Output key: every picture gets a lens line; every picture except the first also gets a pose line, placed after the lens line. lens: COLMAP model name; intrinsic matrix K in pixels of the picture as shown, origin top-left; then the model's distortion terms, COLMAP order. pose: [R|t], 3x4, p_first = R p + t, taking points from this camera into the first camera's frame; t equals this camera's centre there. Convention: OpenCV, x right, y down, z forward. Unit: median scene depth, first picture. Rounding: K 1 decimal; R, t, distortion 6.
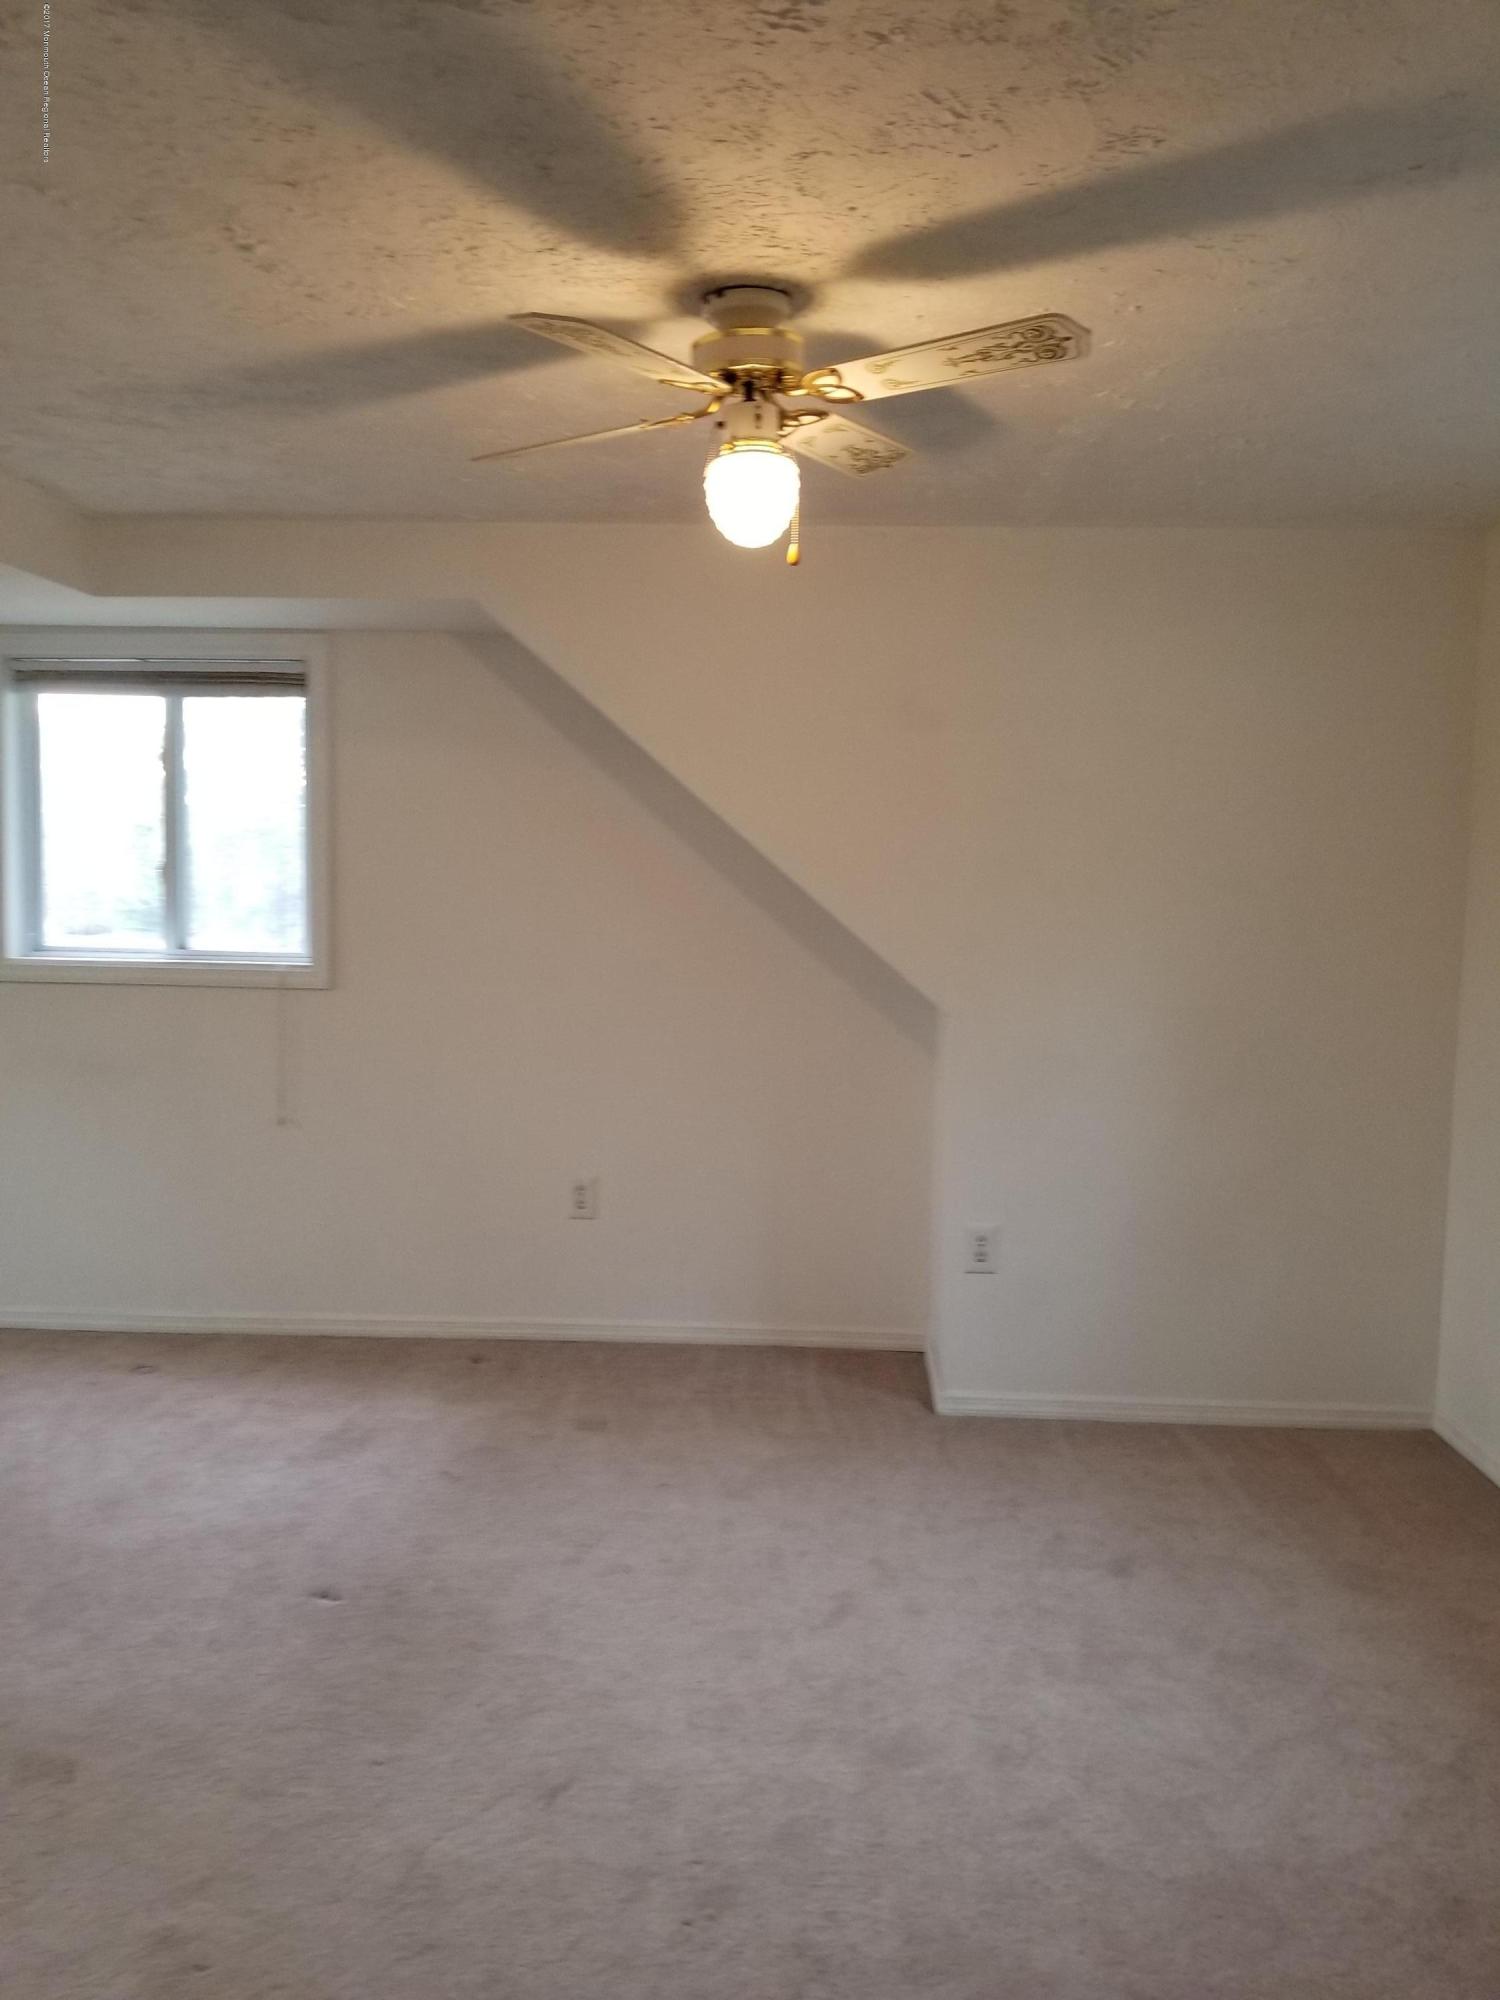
lens RADIAL K [[1512.9, 0, 750.0], [0, 1512.9, 1000.0], [0, 0, 1]] dist [0.008376, -0.043348]
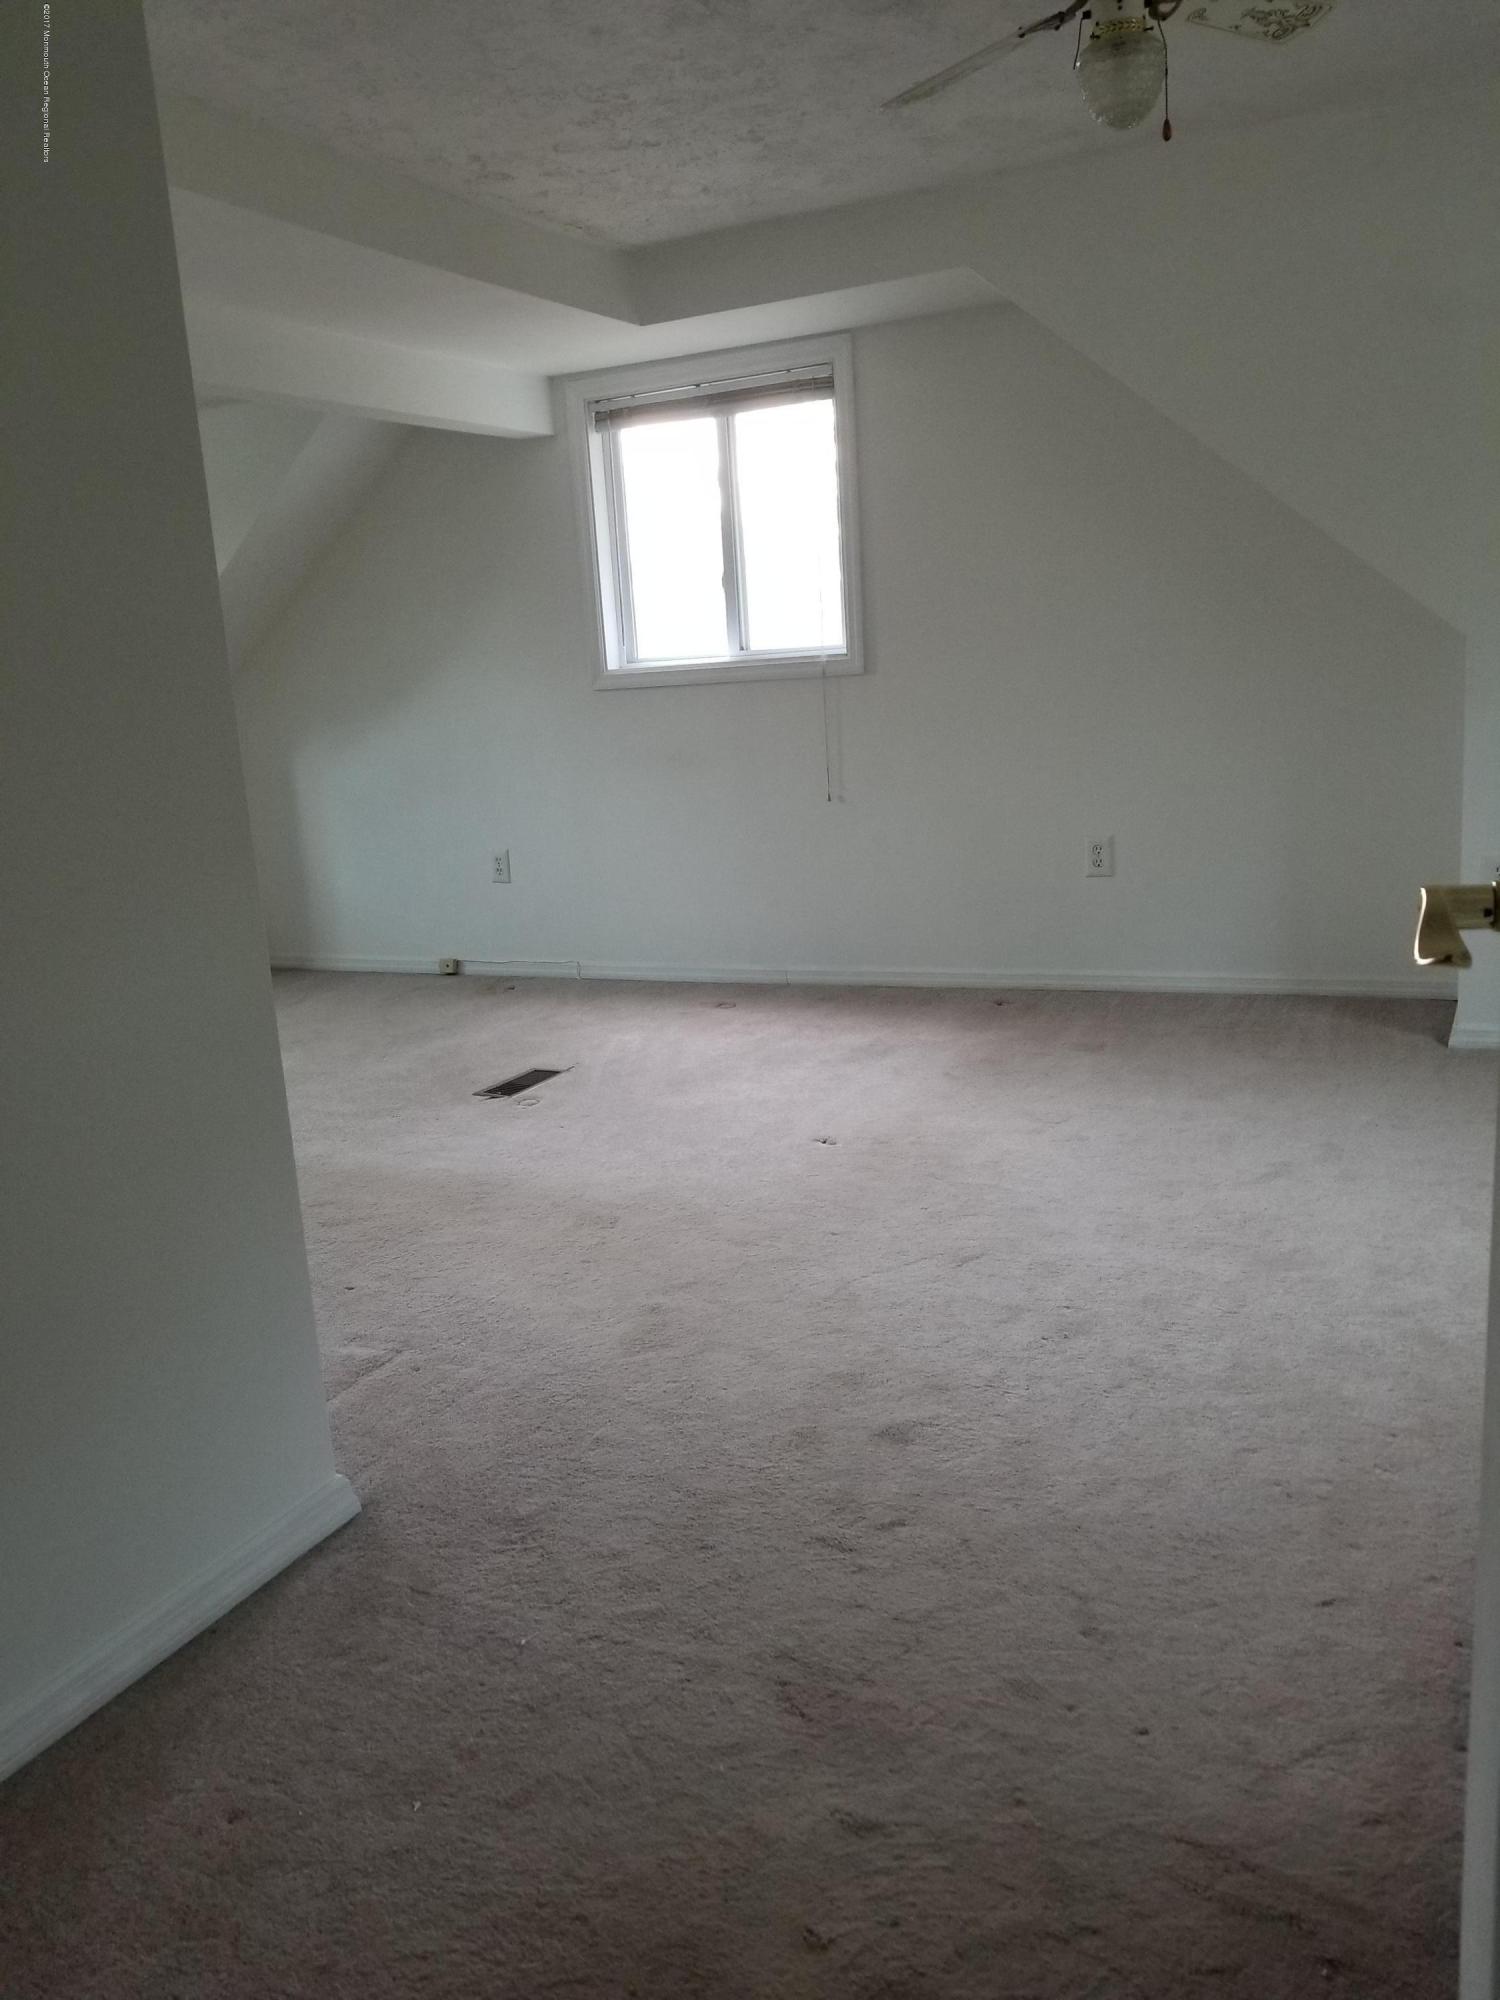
lens RADIAL K [[1549.5, 0, 754.6], [0, 1549.5, 994.3], [0, 0, 1]] dist [0.109155, -0.186176]
pose [[0.907239, 0.003578, -0.420601, 0.145517], [0.050706, 0.991741, 0.117810, 0.099375], [0.417549, -0.128209, 0.899564, -0.094355]]
